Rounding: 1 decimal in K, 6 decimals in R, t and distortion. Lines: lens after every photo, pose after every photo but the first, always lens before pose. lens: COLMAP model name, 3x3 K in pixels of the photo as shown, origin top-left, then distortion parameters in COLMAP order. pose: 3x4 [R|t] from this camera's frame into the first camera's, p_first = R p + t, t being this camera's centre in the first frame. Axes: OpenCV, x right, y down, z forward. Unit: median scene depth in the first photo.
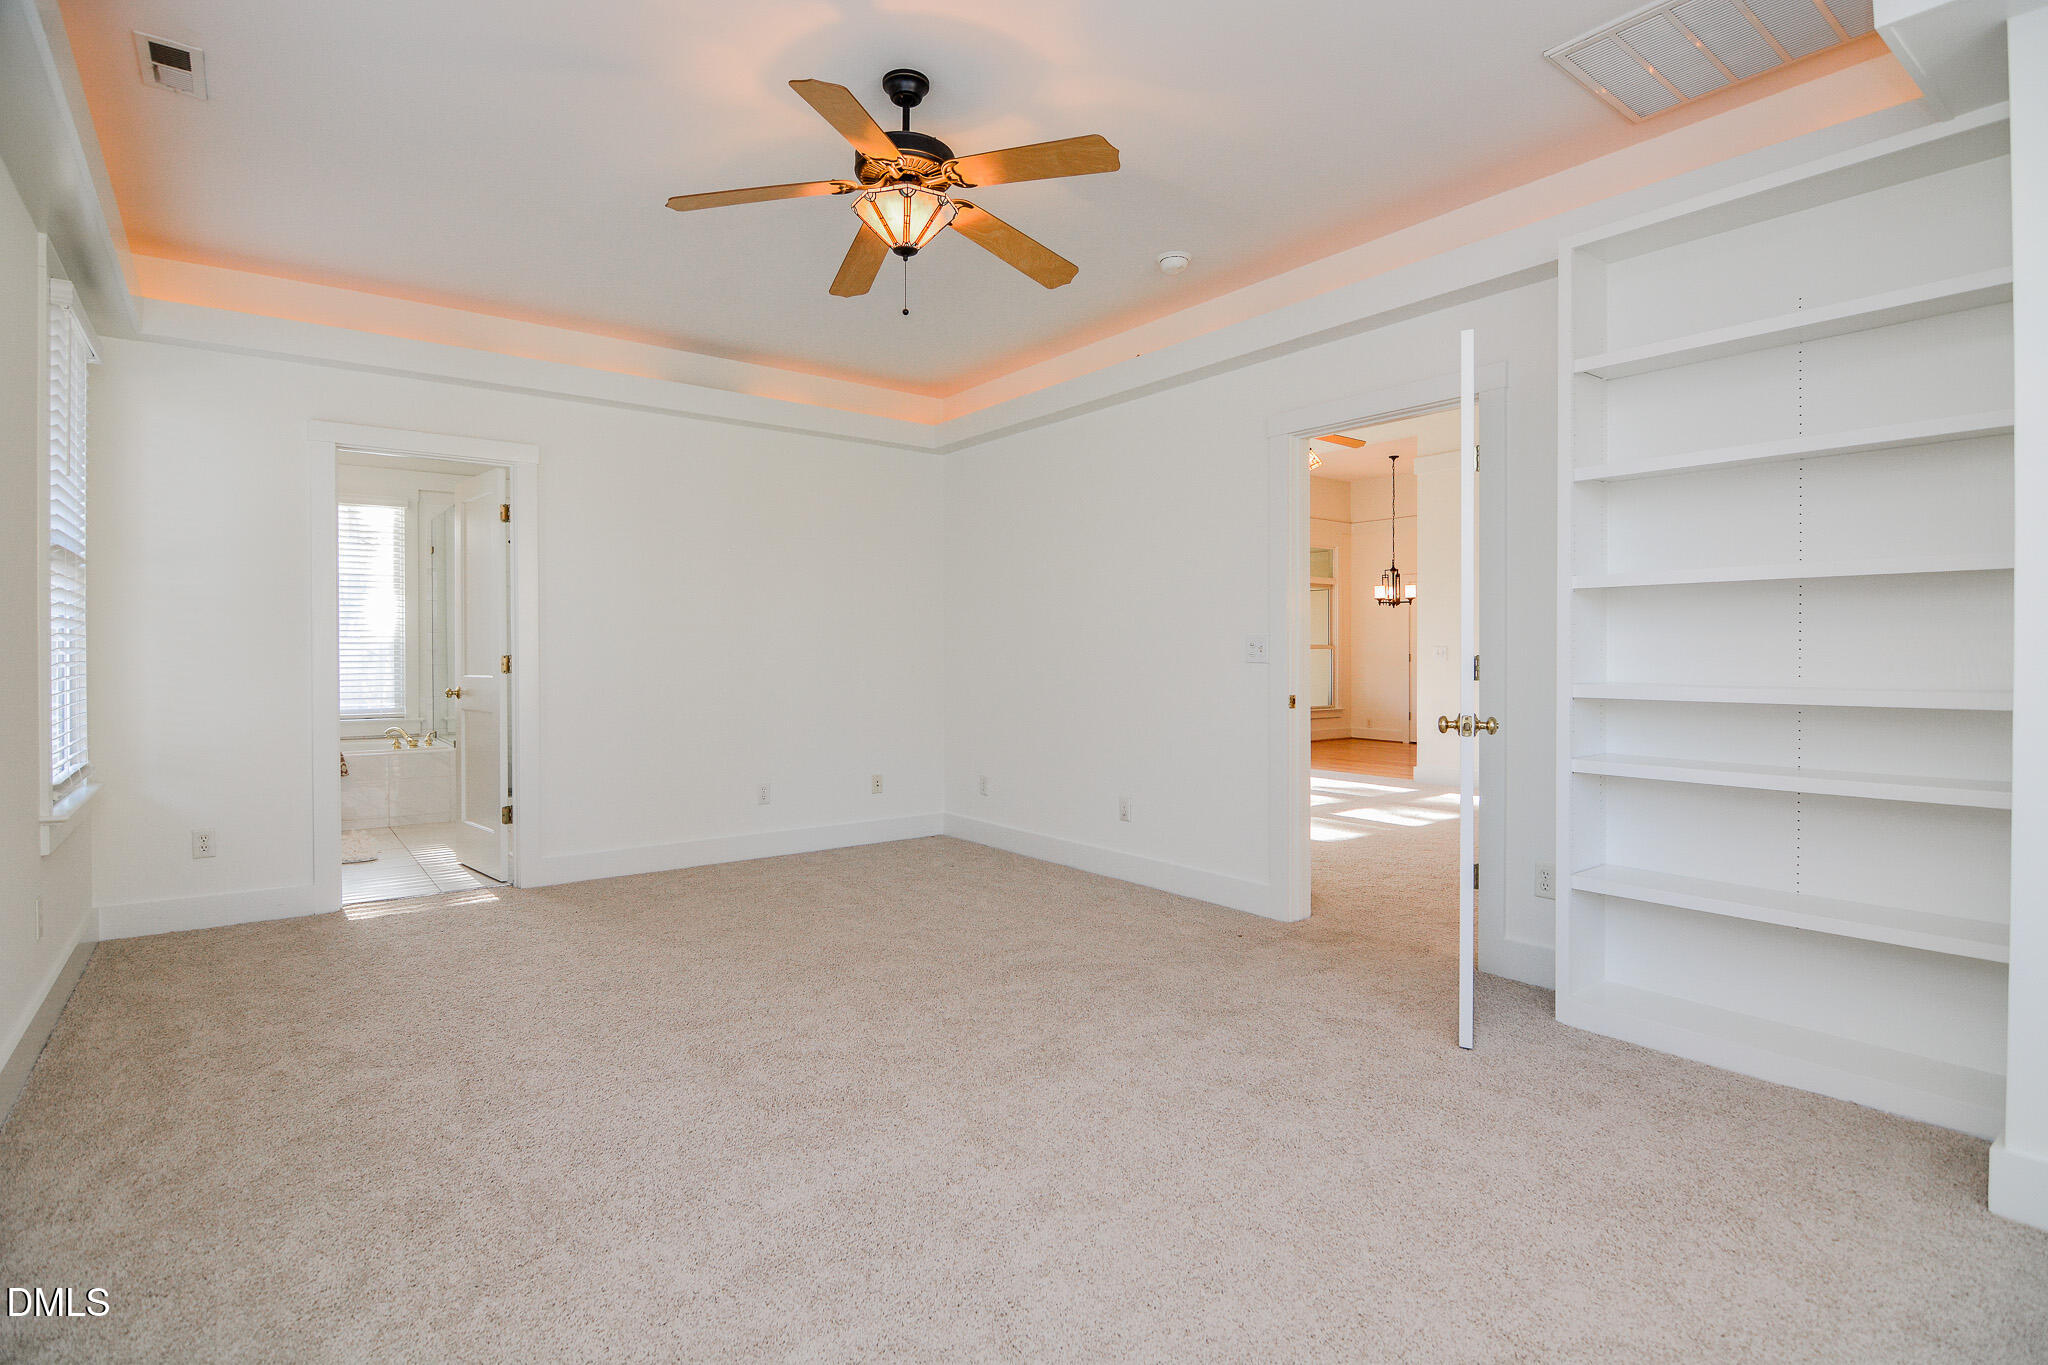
lens RADIAL K [[995.0, 0, 1029.3], [0, 995.0, 673.5], [0, 0, 1]] dist [-0.001993, -0.021500]
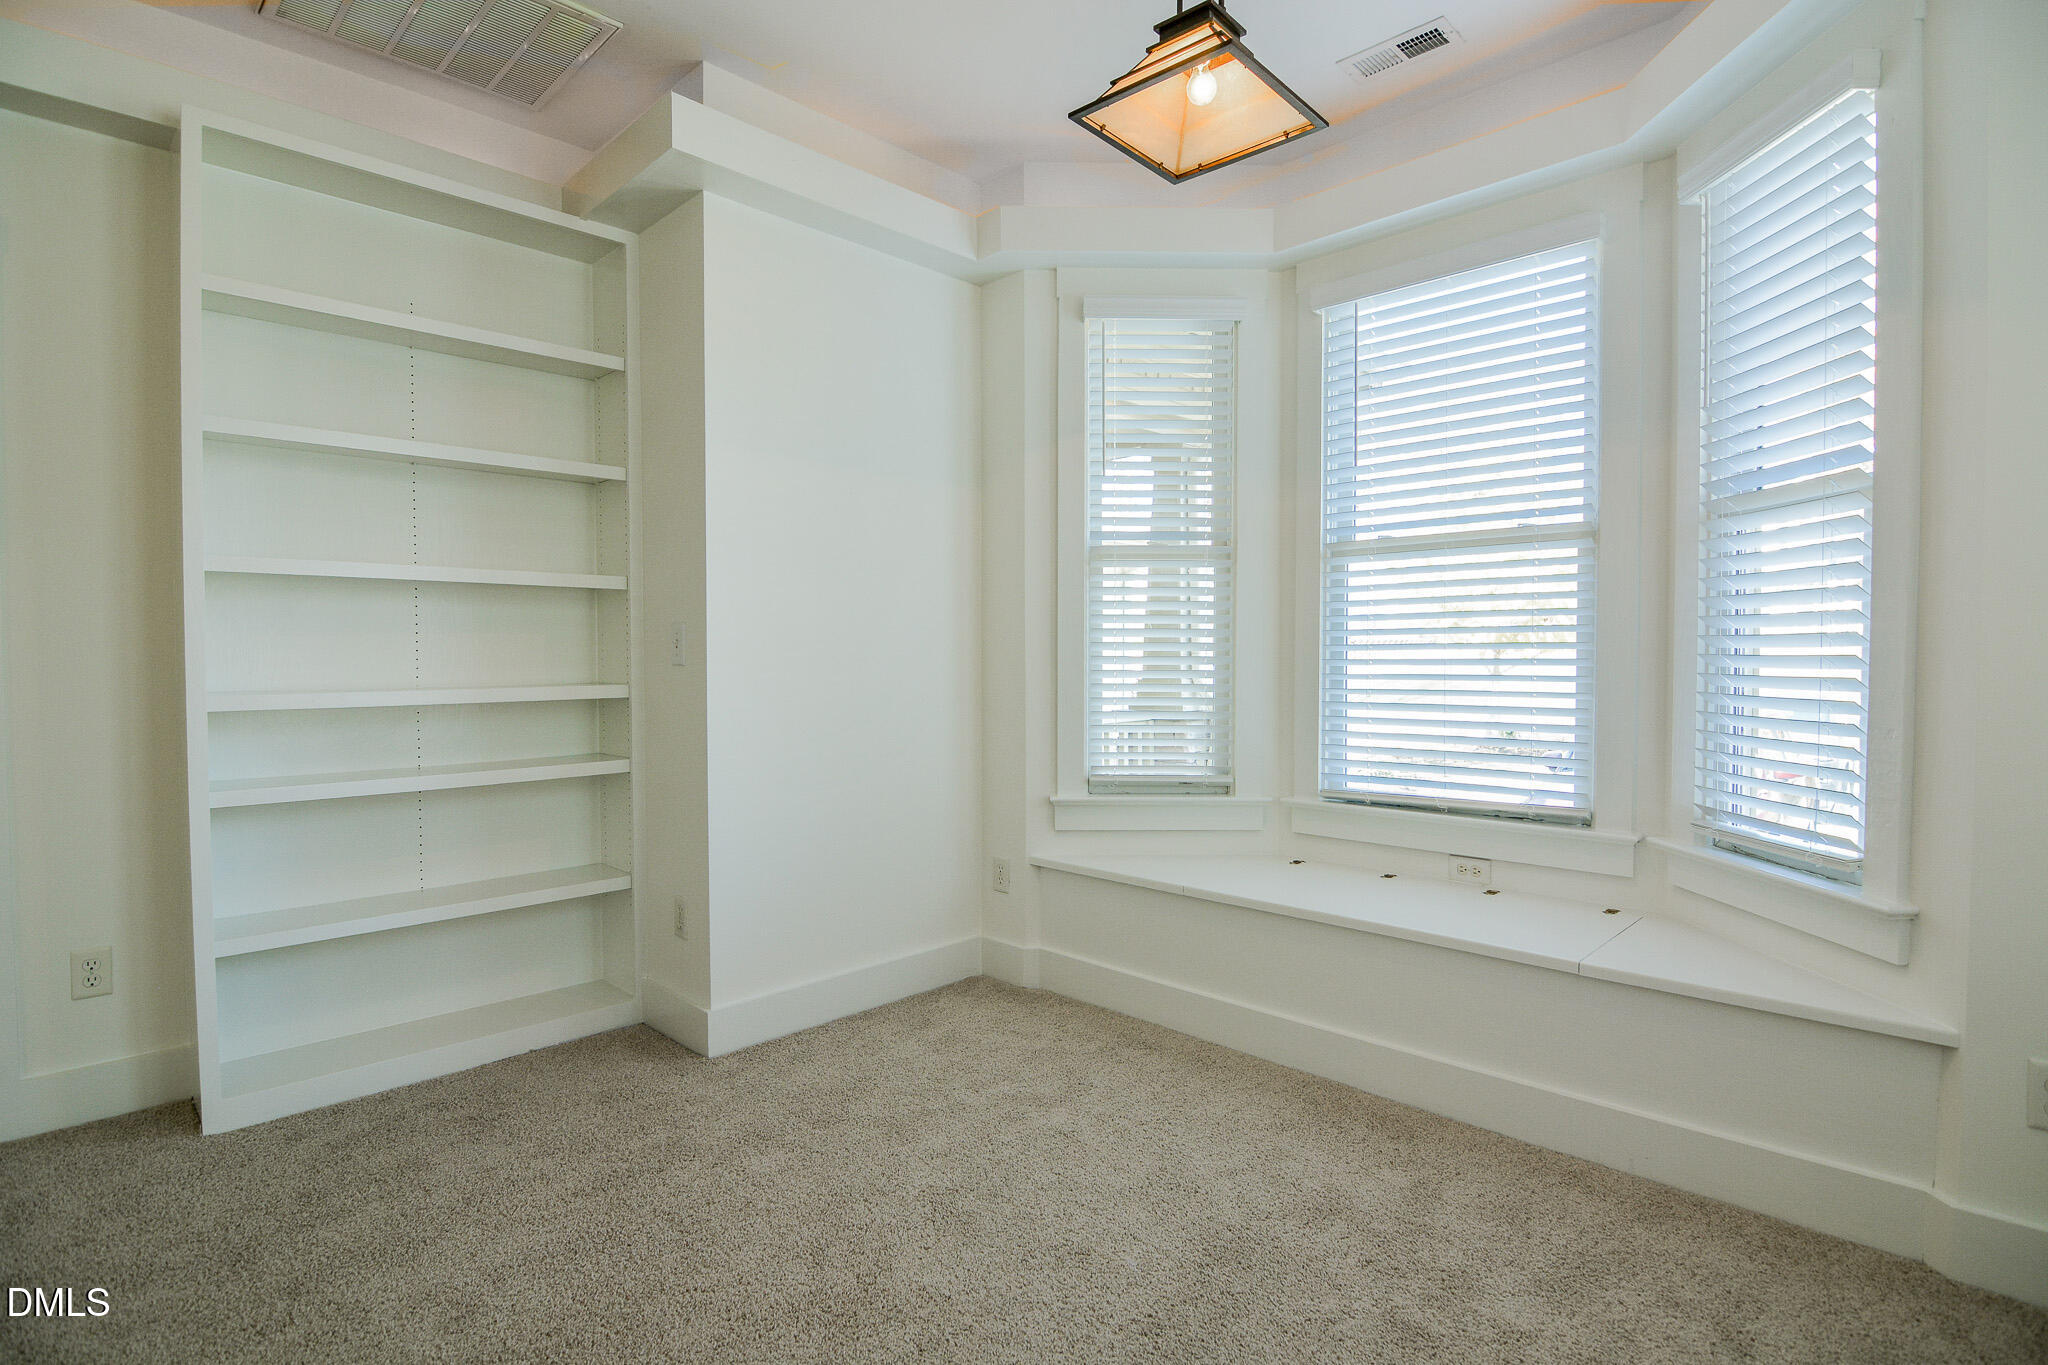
lens RADIAL K [[1008.6, 0, 1015.0], [0, 1008.6, 683.5], [0, 0, 1]] dist [-0.002720, -0.011069]
pose [[-0.119234, -0.034486, 0.992267, -0.328069], [0.010246, 0.999301, 0.035962, -0.021738], [-0.992813, 0.014455, -0.118798, 0.510194]]
